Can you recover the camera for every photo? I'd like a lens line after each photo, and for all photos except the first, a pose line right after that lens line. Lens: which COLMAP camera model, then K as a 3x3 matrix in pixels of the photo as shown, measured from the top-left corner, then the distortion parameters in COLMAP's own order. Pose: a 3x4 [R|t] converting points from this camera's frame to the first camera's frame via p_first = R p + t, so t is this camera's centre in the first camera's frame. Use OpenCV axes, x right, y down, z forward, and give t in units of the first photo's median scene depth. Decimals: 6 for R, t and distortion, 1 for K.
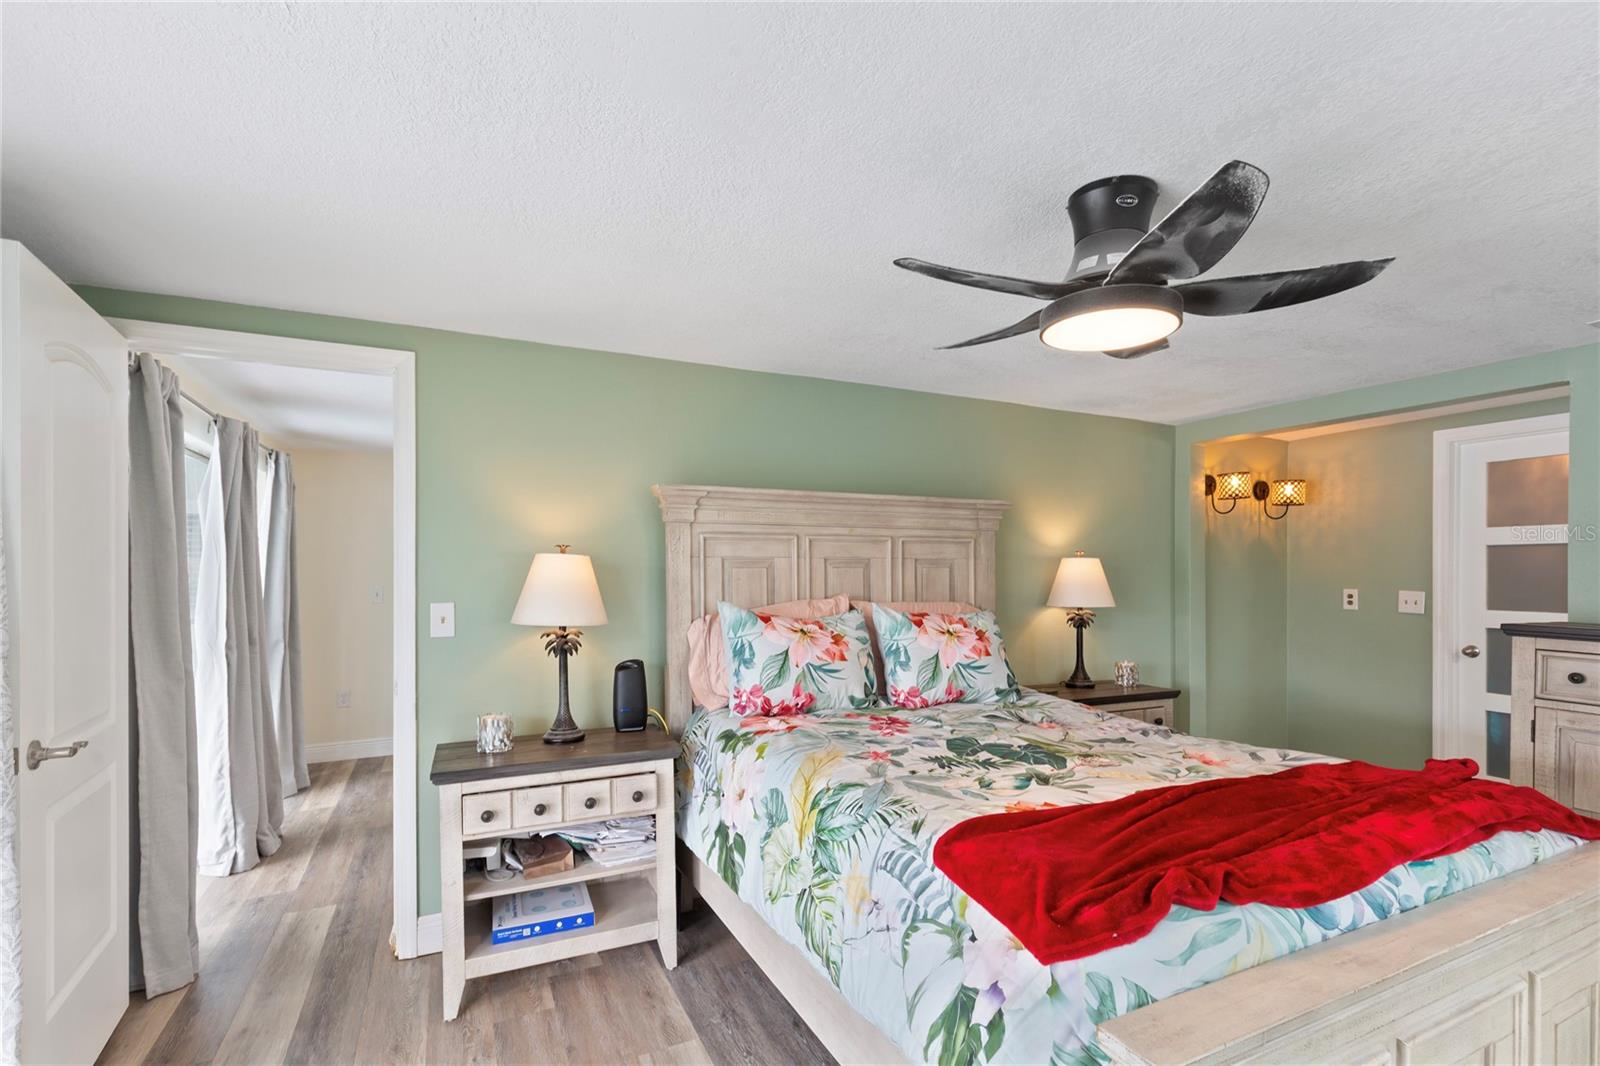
lens RADIAL K [[734.4, 0, 787.1], [0, 734.4, 574.8], [0, 0, 1]] dist [0.006097, -0.002185]
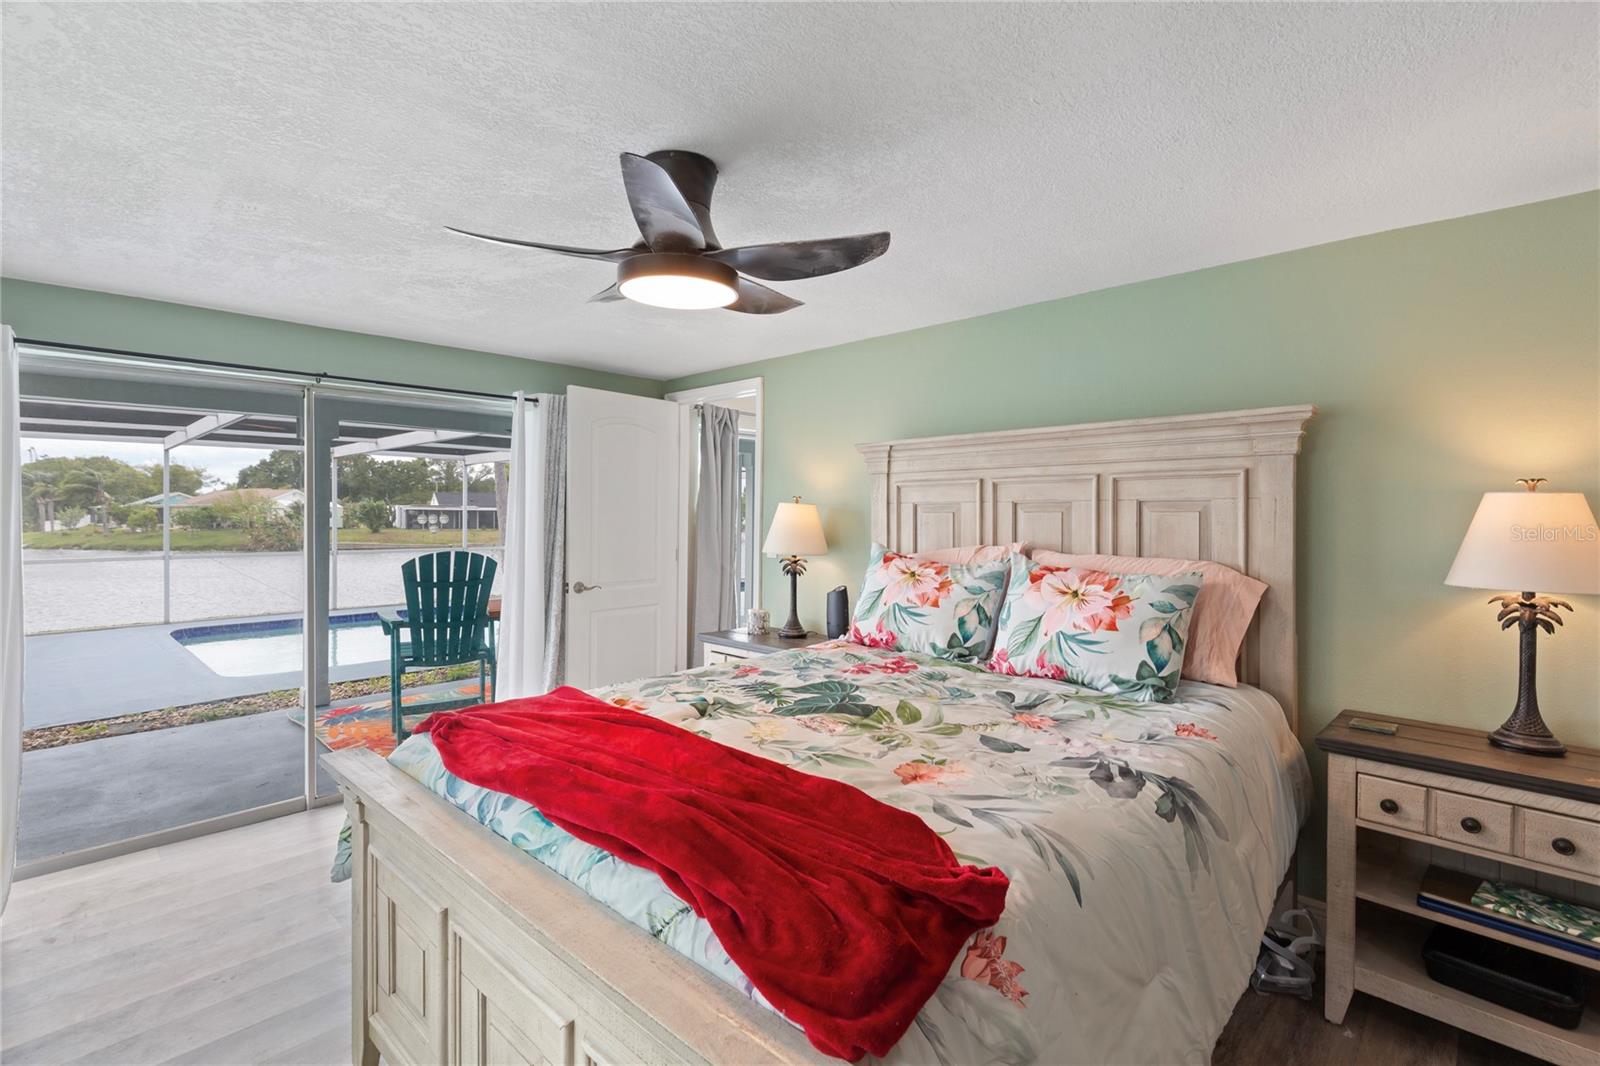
lens RADIAL K [[734.4, 0, 802.7], [0, 734.4, 518.7], [0, 0, 1]] dist [0.006097, -0.002185]
pose [[0.367003, 0.006344, -0.930198, 0.964570], [-0.007035, 0.999967, 0.004044, -0.004401], [0.930193, 0.005060, 0.367035, 0.491947]]
